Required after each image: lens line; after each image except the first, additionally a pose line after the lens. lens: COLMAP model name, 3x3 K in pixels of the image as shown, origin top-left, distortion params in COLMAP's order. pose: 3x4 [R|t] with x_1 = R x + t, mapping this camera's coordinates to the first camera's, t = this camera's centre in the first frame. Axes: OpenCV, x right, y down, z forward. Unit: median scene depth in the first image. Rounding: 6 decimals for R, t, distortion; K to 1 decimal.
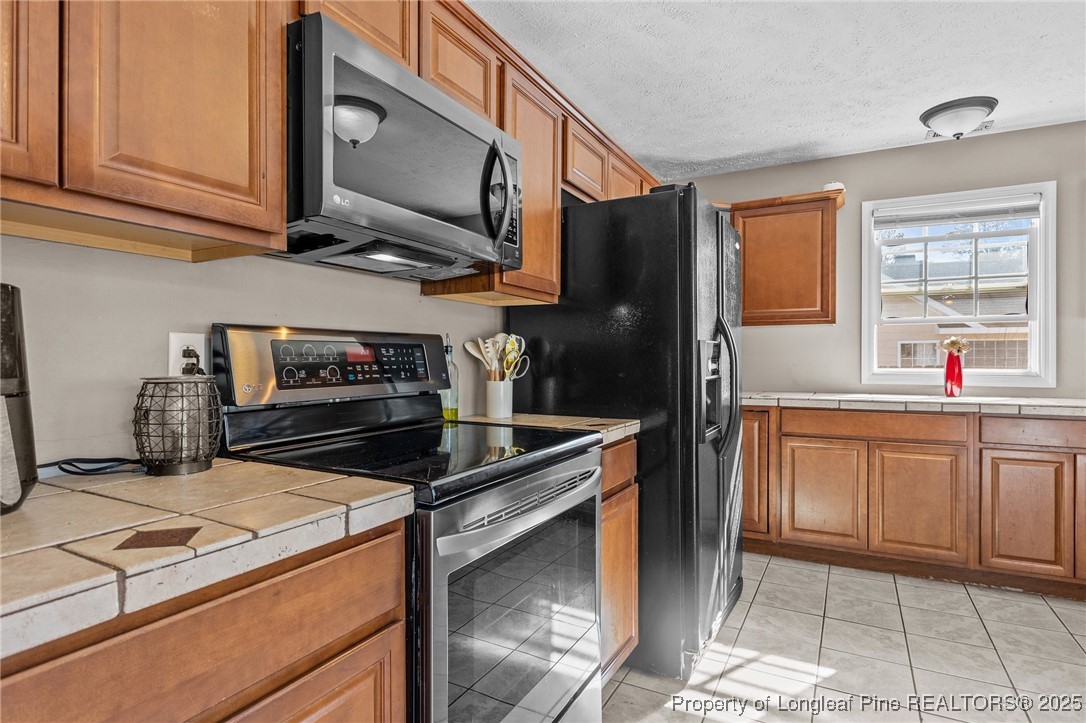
lens RADIAL K [[574.5, 0, 542.0], [0, 574.5, 357.8], [0, 0, 1]] dist [0.000544, -0.000031]
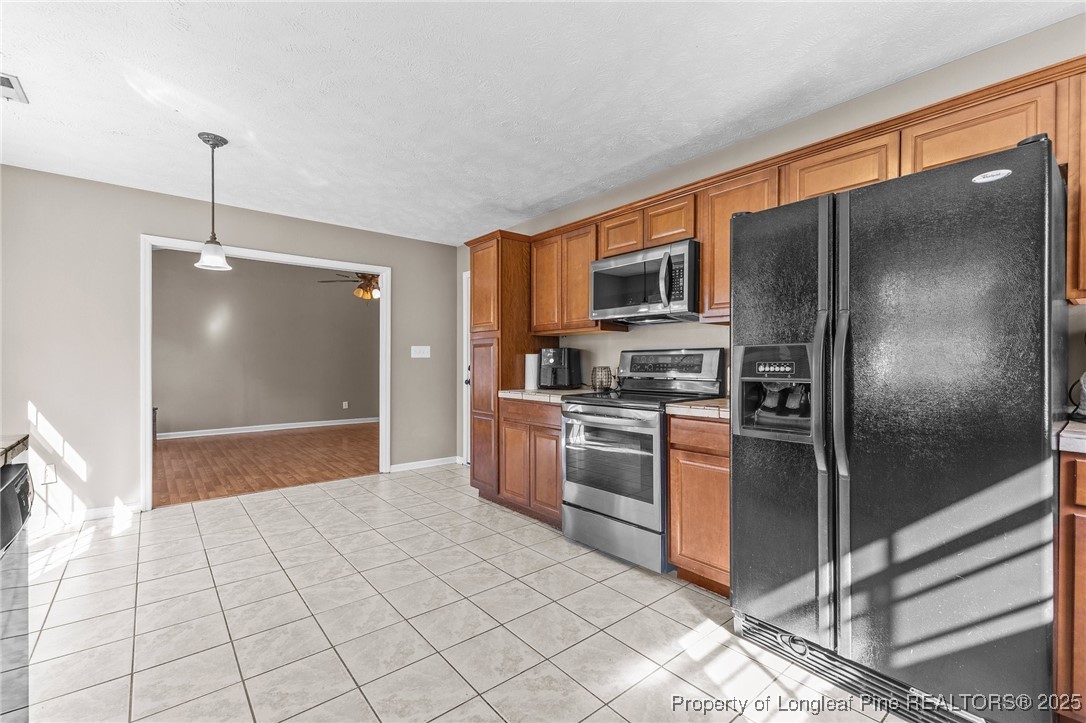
lens RADIAL K [[472.6, 0, 543.2], [0, 472.6, 362.4], [0, 0, 1]] dist [-0.001559, -0.000073]
pose [[-0.372592, 0.001578, -0.927994, 1.316550], [-0.001253, 0.999997, 0.002203, 0.000545], [0.927994, 0.001984, -0.372589, 0.999021]]
